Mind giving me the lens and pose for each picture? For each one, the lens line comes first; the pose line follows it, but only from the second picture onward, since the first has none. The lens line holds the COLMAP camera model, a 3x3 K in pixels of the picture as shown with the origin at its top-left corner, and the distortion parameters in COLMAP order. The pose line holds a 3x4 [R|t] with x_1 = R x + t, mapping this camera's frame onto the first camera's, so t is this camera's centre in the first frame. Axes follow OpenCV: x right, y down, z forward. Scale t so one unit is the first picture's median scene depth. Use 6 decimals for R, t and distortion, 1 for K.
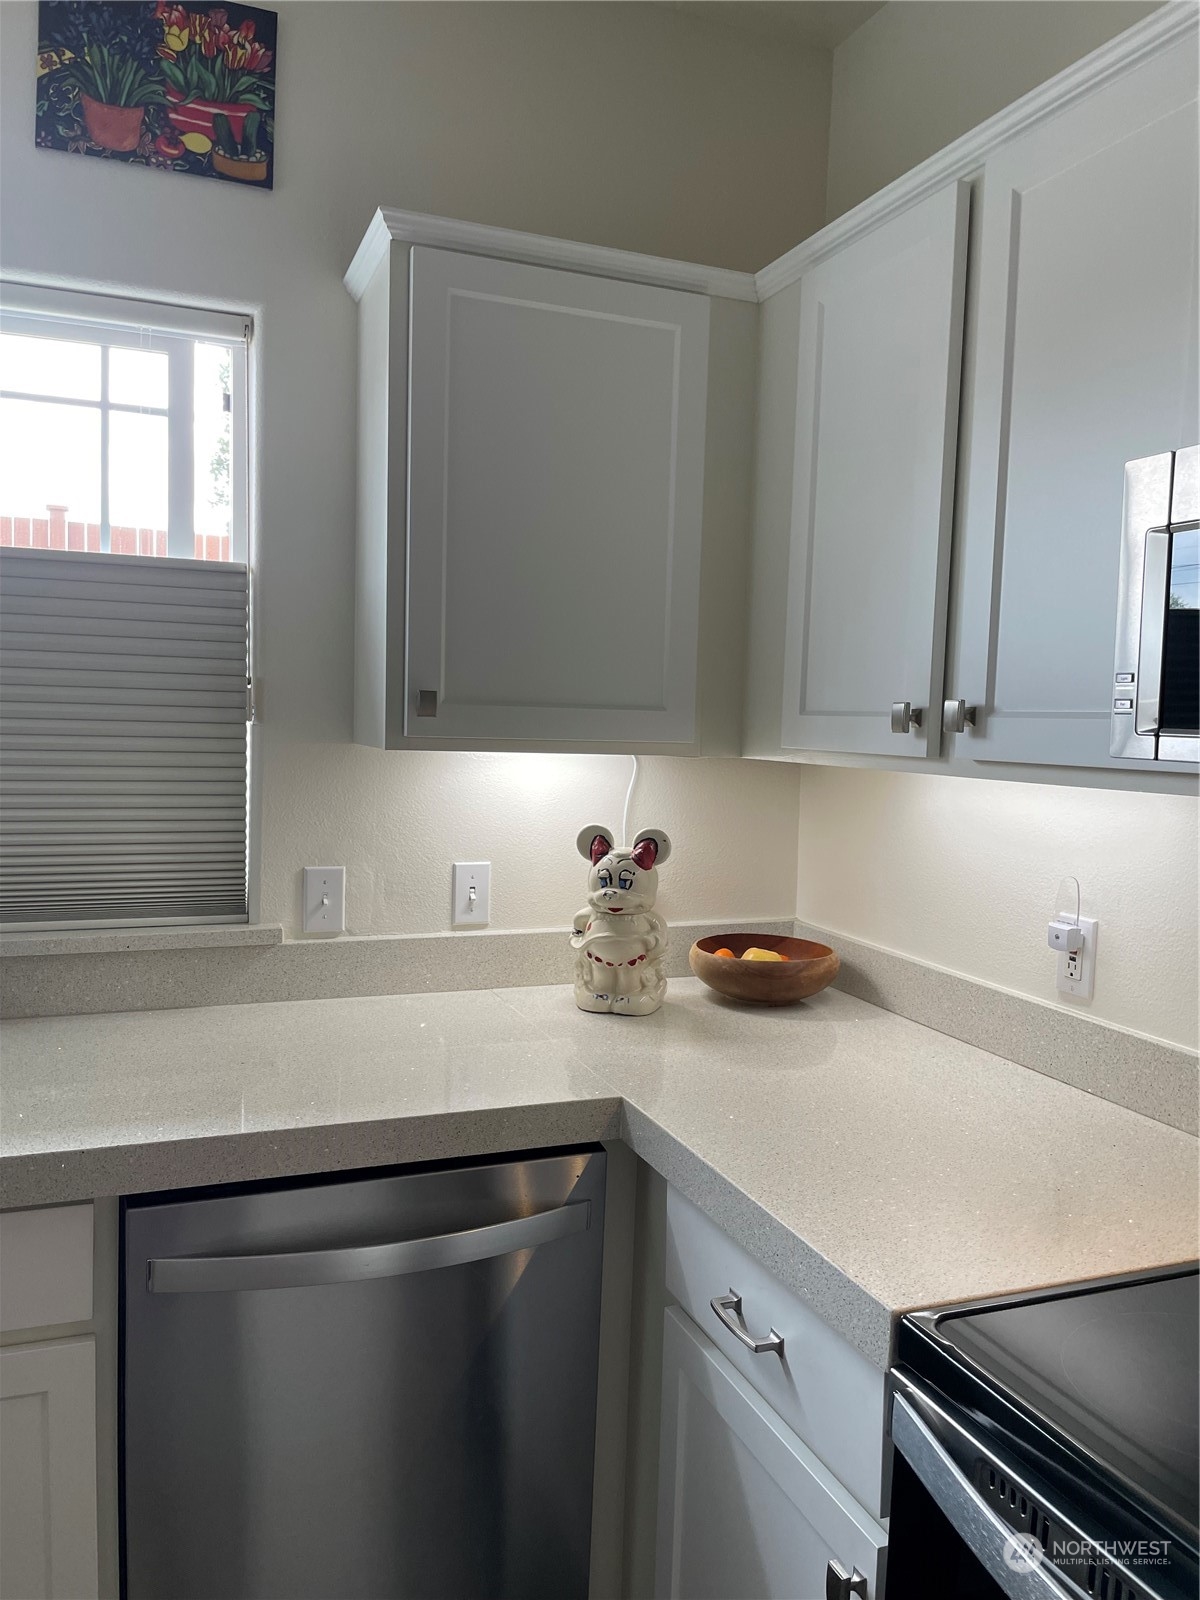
lens RADIAL K [[1227.4, 0, 610.0], [0, 1227.4, 797.5], [0, 0, 1]] dist [0.076483, -0.108432]
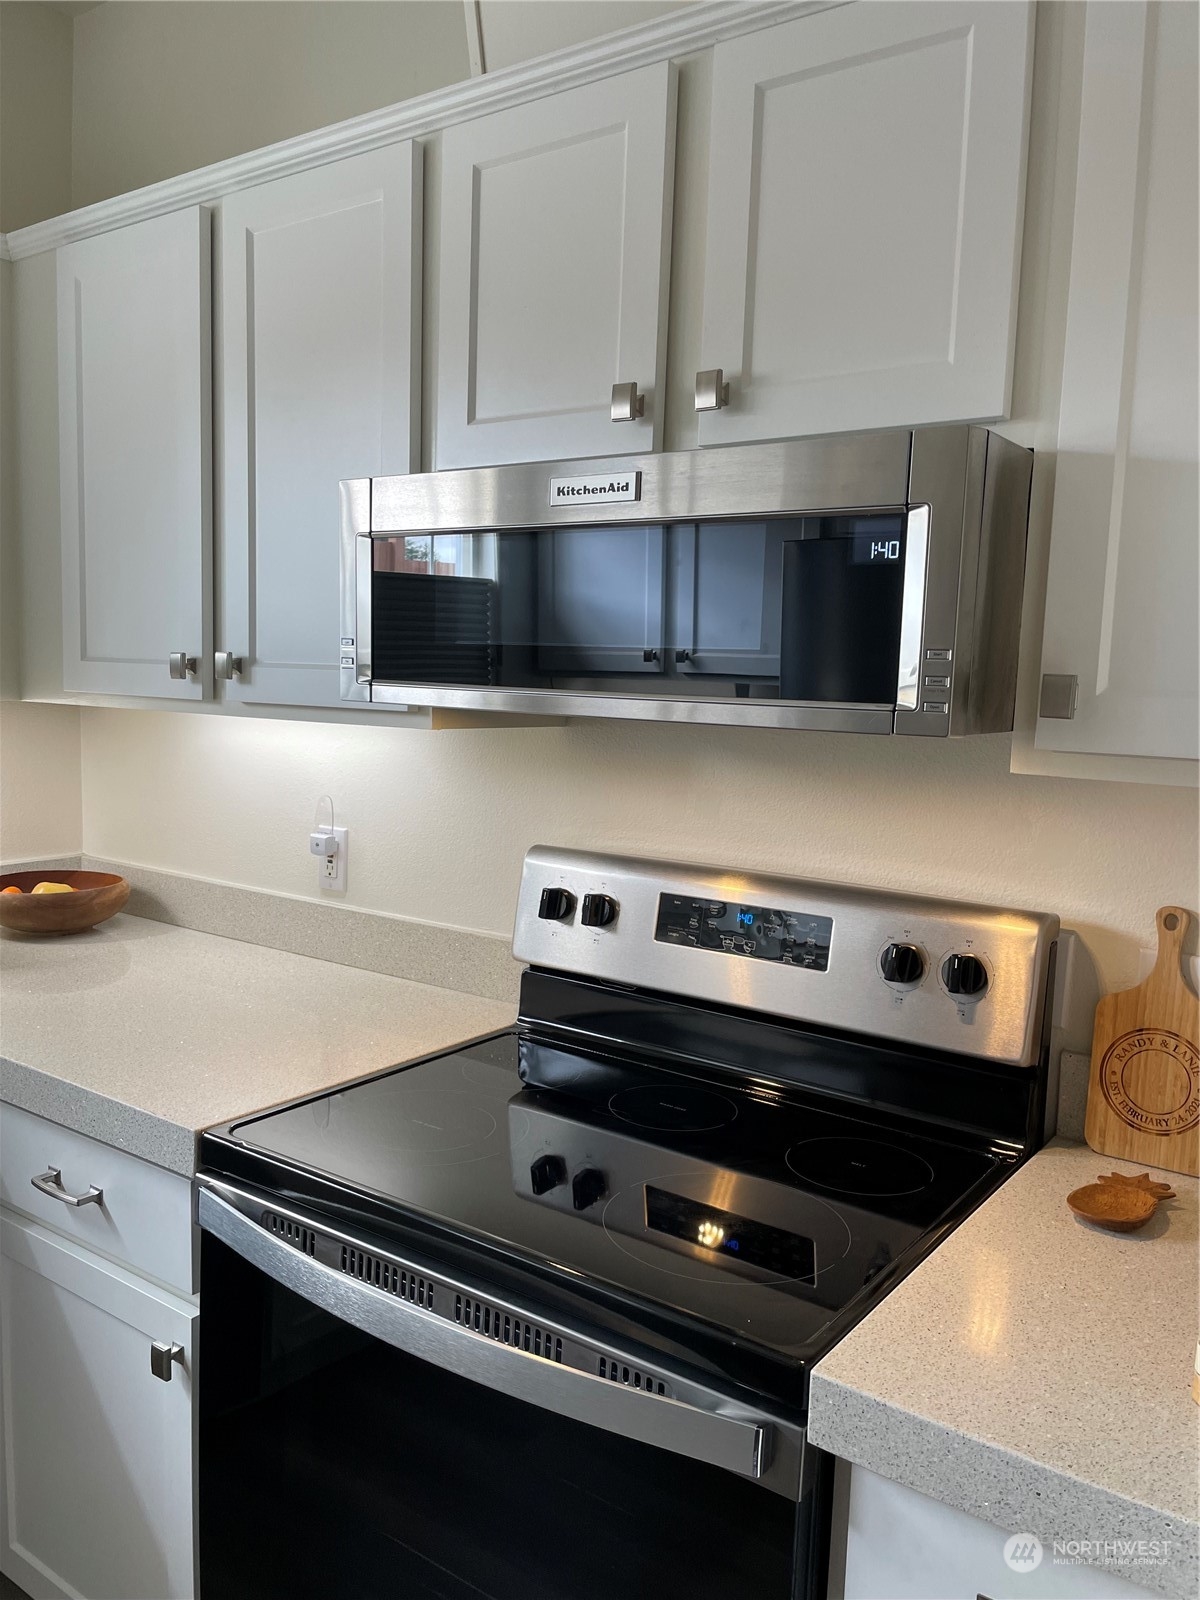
lens RADIAL K [[1227.4, 0, 594.2], [0, 1227.4, 814.5], [0, 0, 1]] dist [0.076483, -0.108432]
pose [[0.848099, -0.061770, 0.526225, -0.036936], [0.028090, 0.997026, 0.071762, 0.001666], [-0.529092, -0.046080, 0.847312, -0.139365]]
